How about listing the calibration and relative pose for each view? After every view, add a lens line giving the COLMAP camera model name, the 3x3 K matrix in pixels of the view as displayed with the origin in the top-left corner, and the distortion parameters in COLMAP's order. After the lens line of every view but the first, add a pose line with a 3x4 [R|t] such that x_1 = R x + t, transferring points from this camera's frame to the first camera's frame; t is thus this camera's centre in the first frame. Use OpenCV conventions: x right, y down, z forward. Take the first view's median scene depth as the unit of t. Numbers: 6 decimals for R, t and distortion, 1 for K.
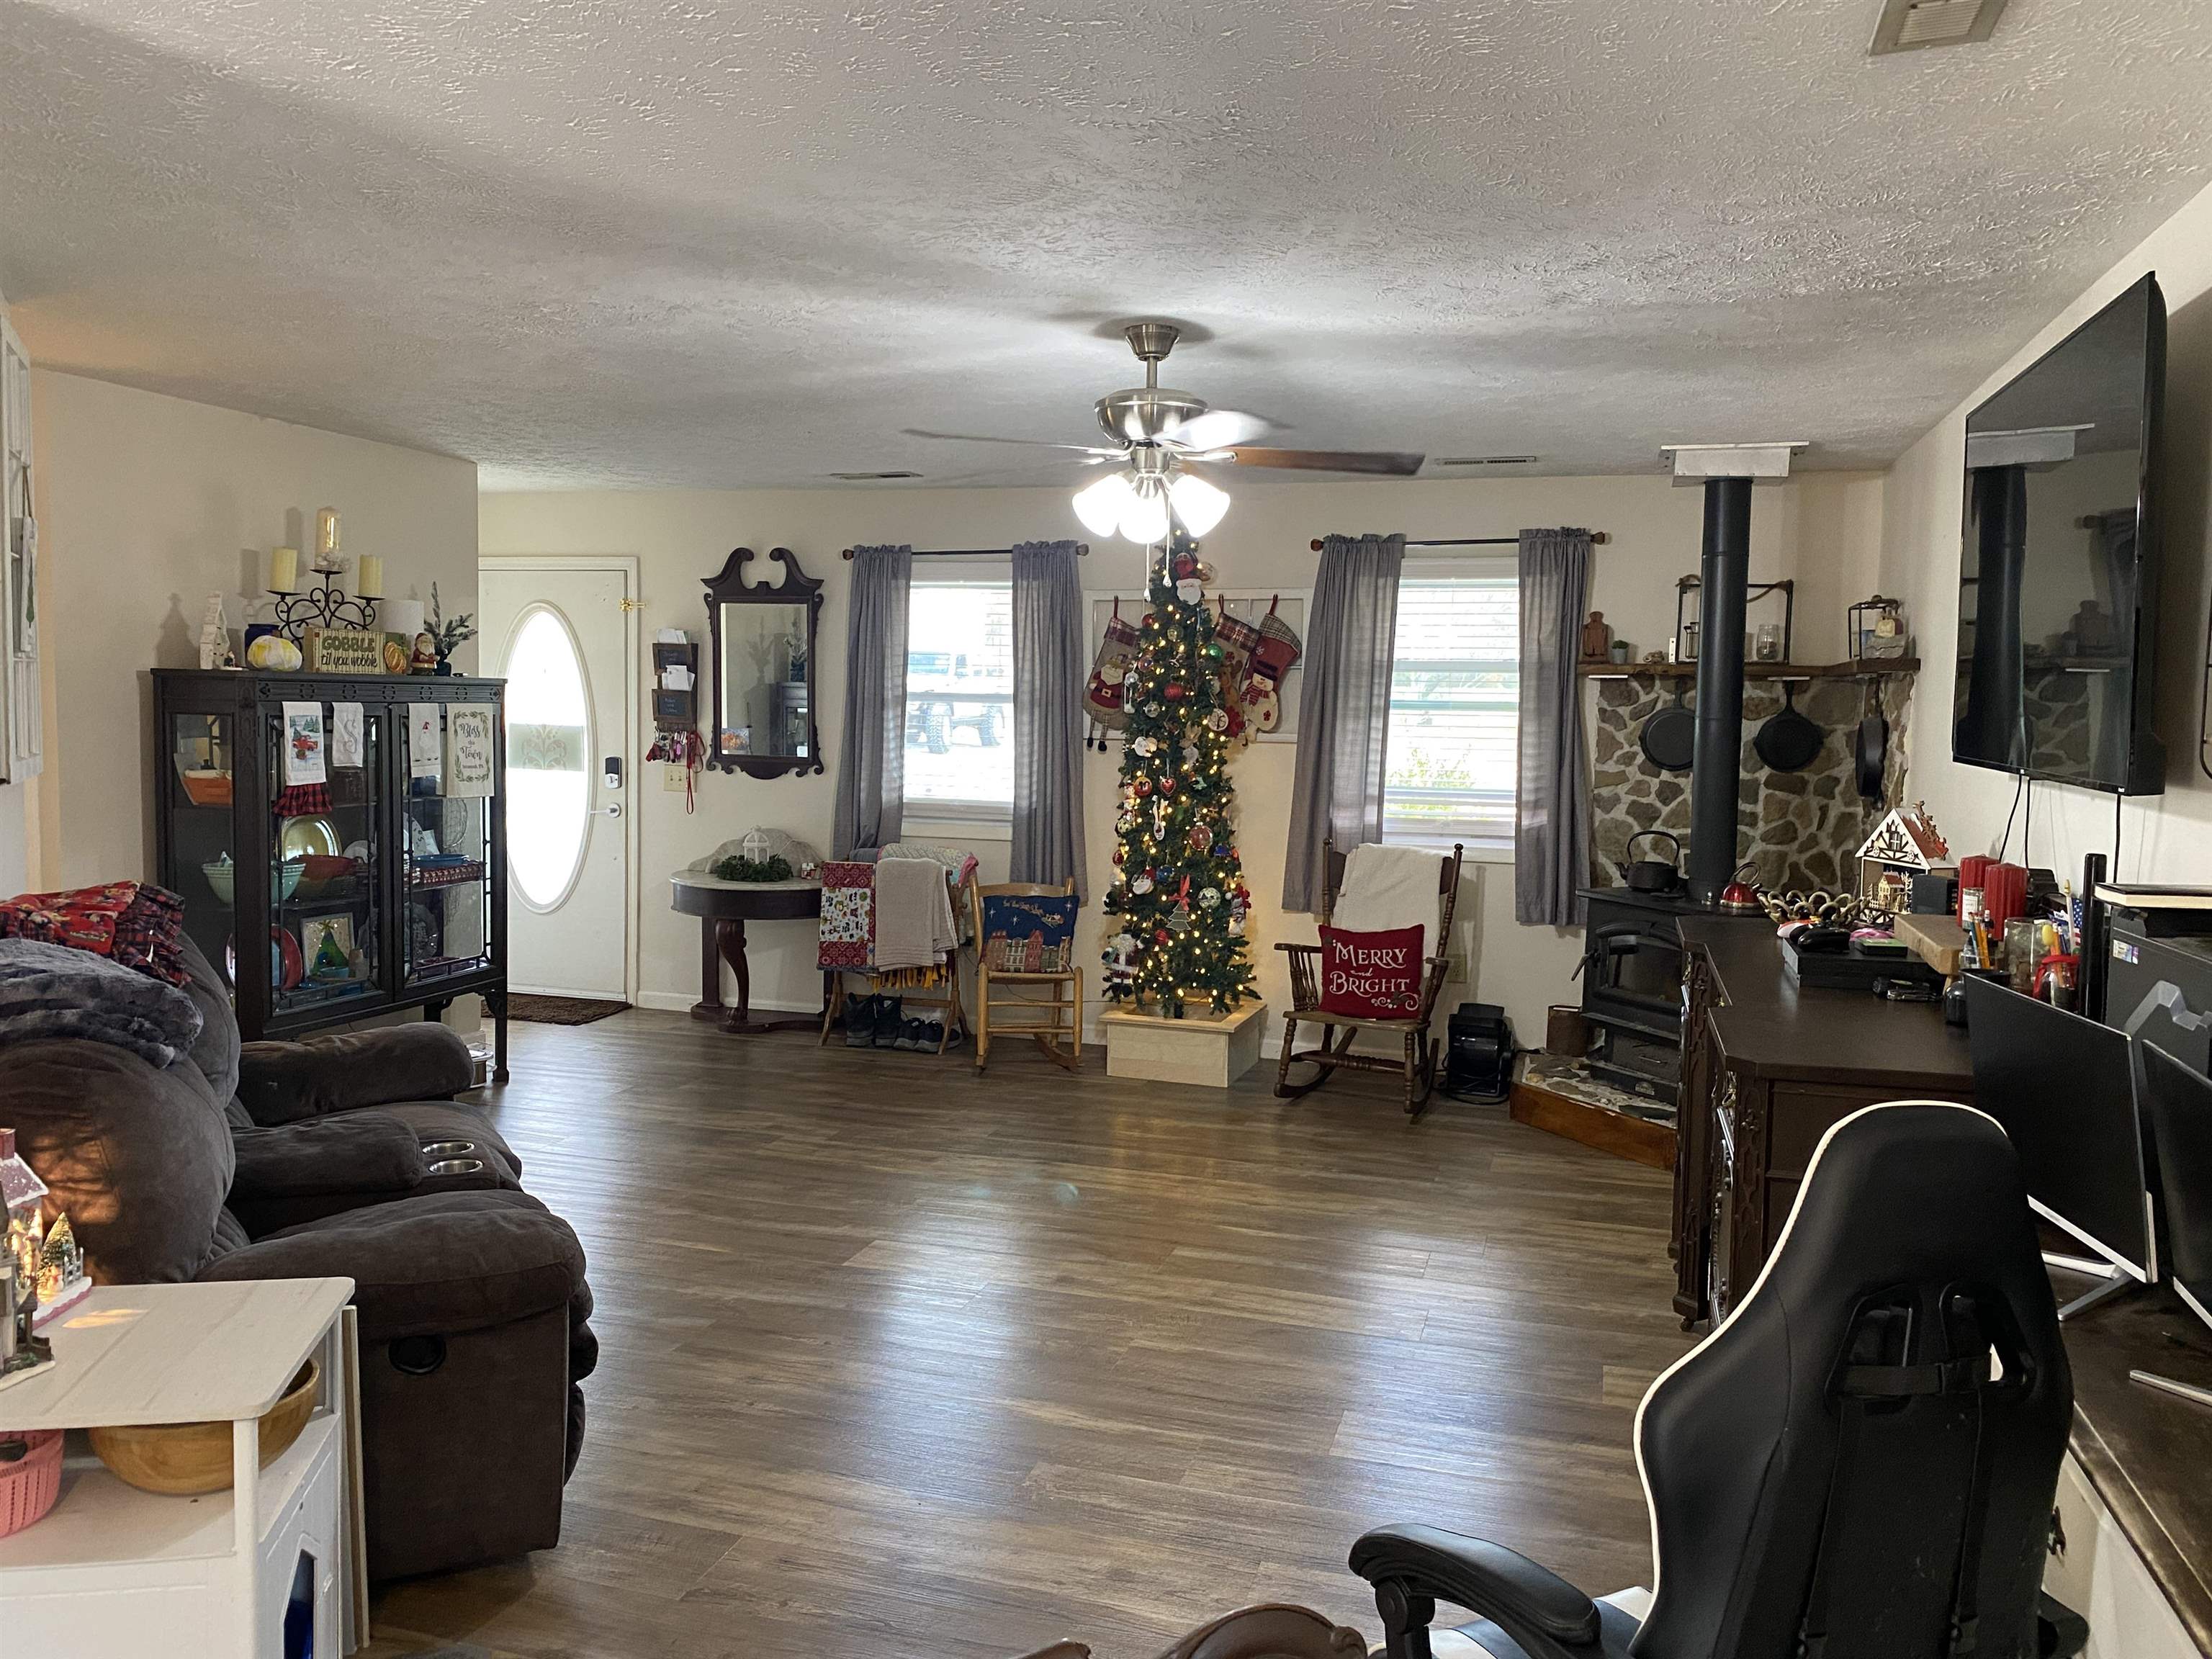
lens RADIAL K [[1679.3, 0, 1106.0], [0, 1679.3, 829.5], [0, 0, 1]] dist [0.123376, -0.147874]
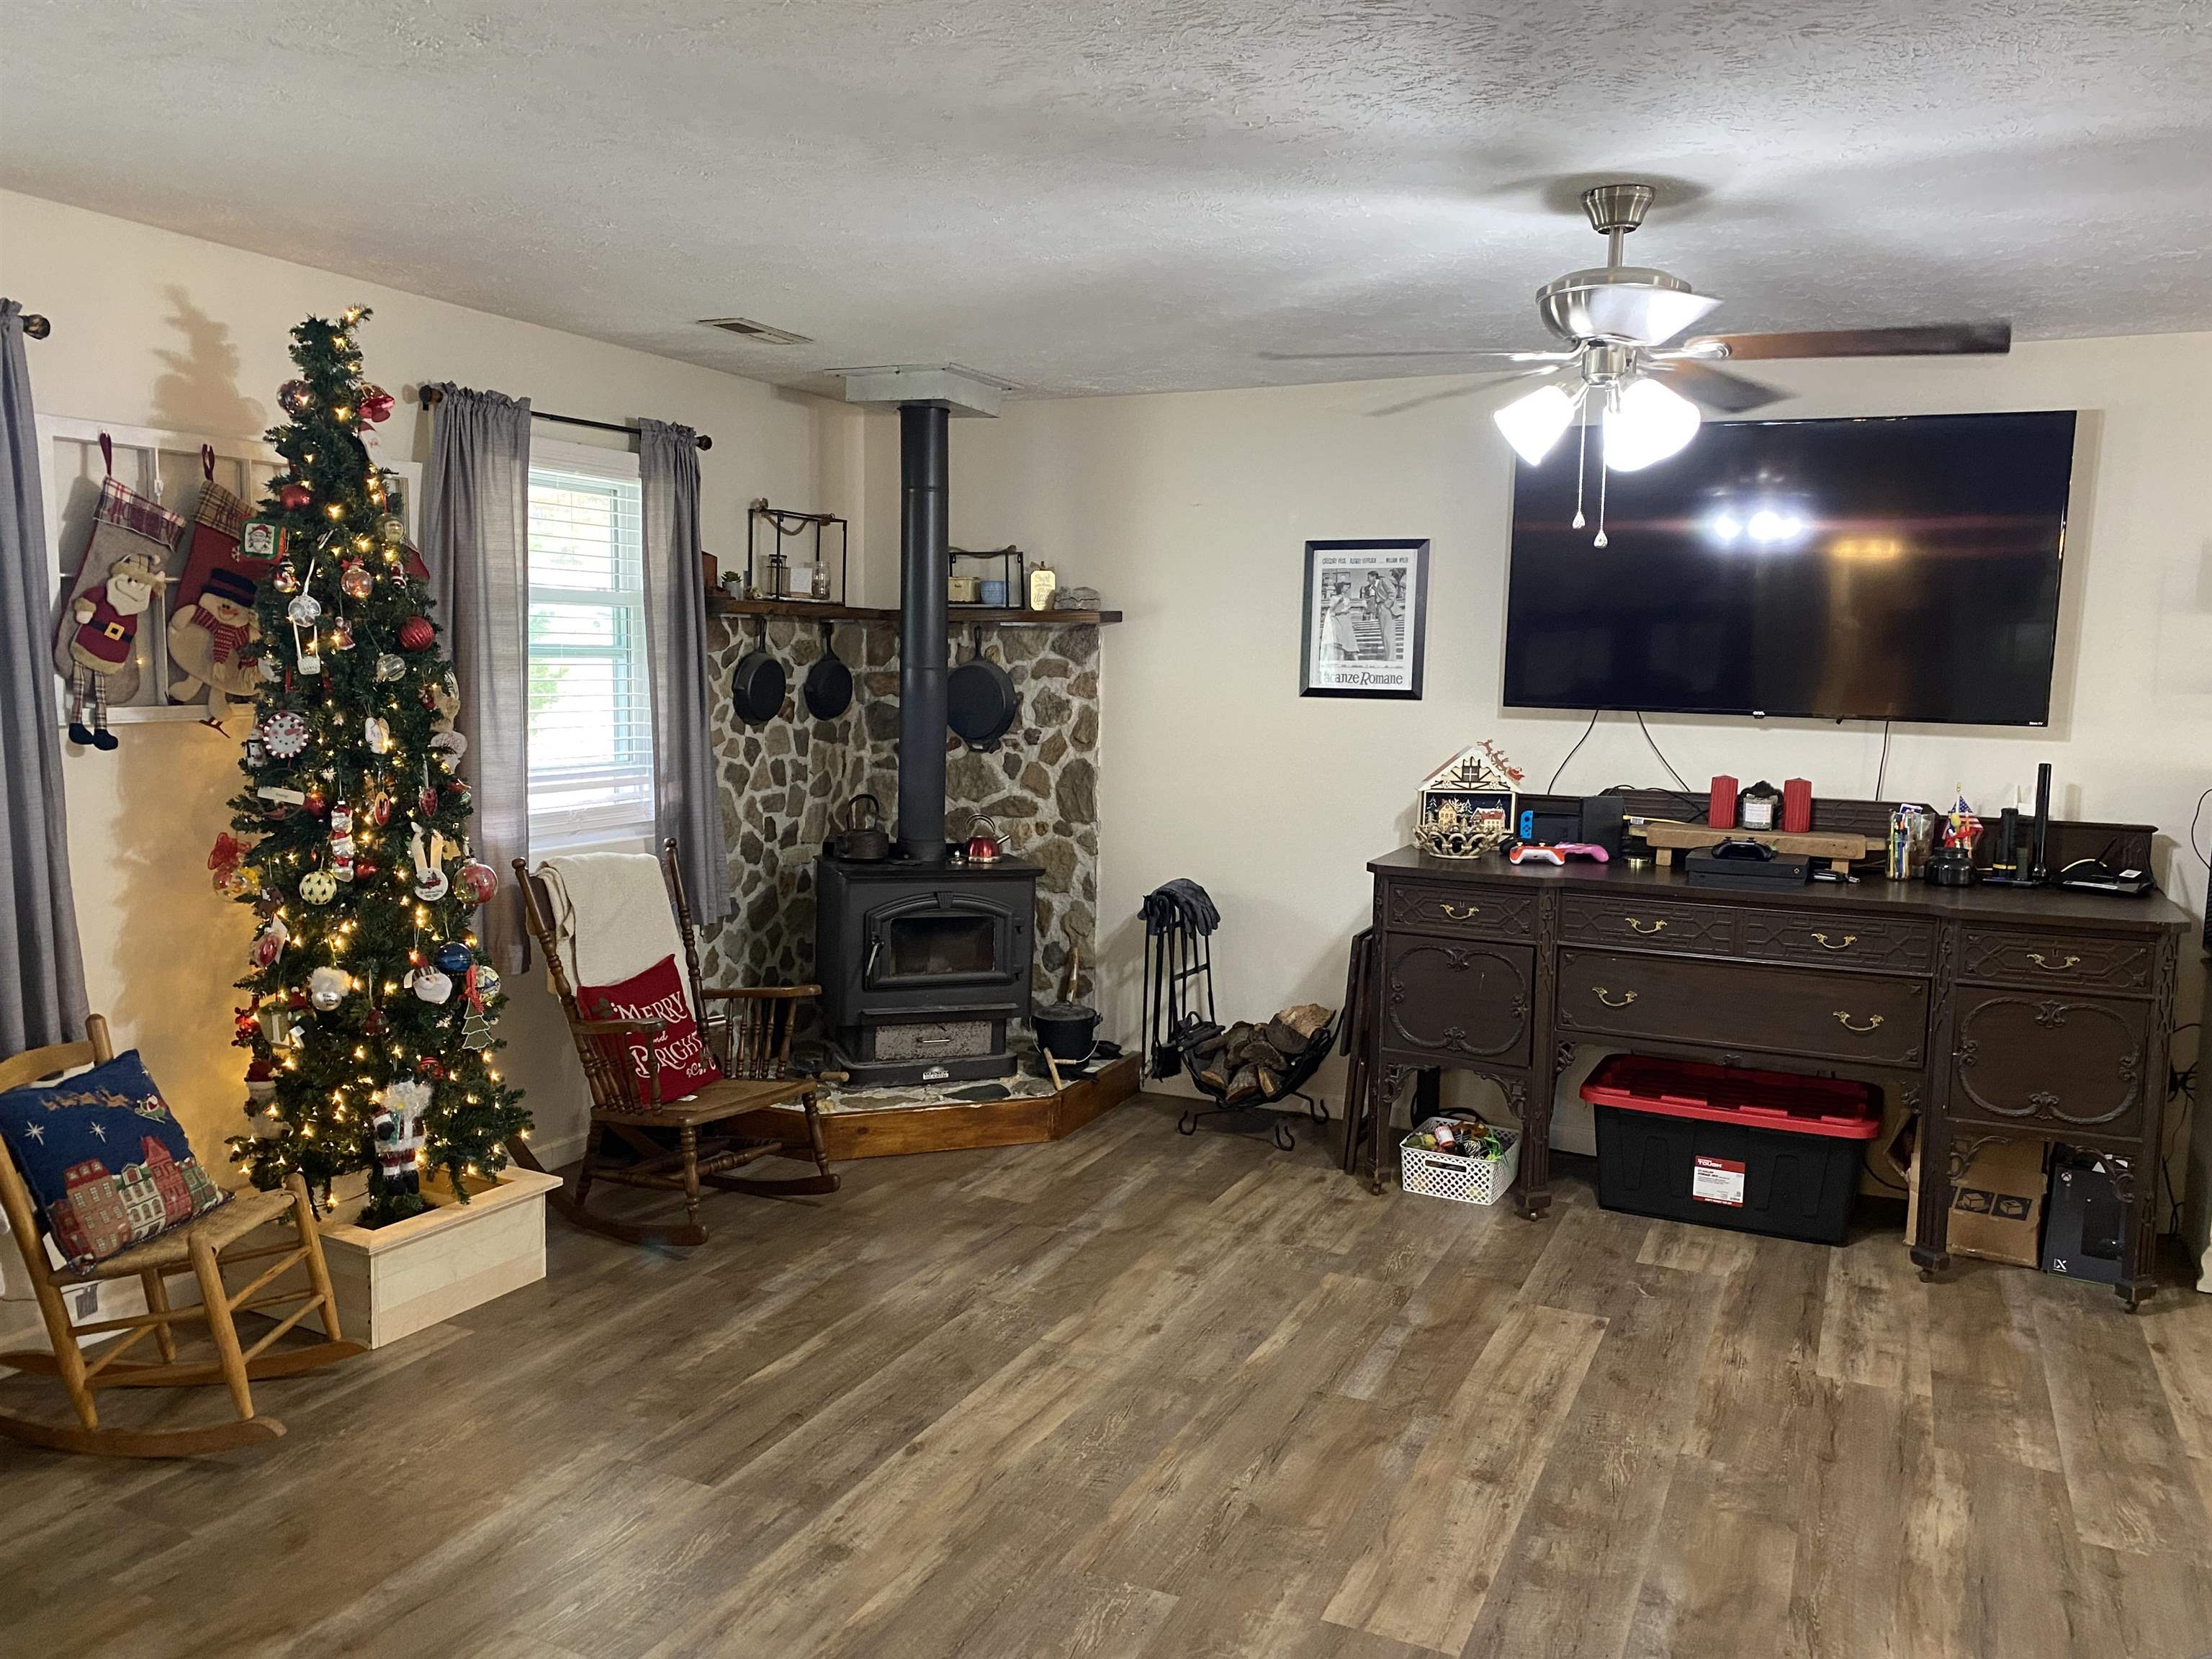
lens RADIAL K [[1679.3, 0, 1106.0], [0, 1679.3, 829.5], [0, 0, 1]] dist [0.123376, -0.147874]
pose [[0.136826, -0.123812, 0.982827, -0.499763], [0.049620, 0.991769, 0.118031, -0.074737], [-0.989352, 0.032618, 0.141843, 0.700690]]
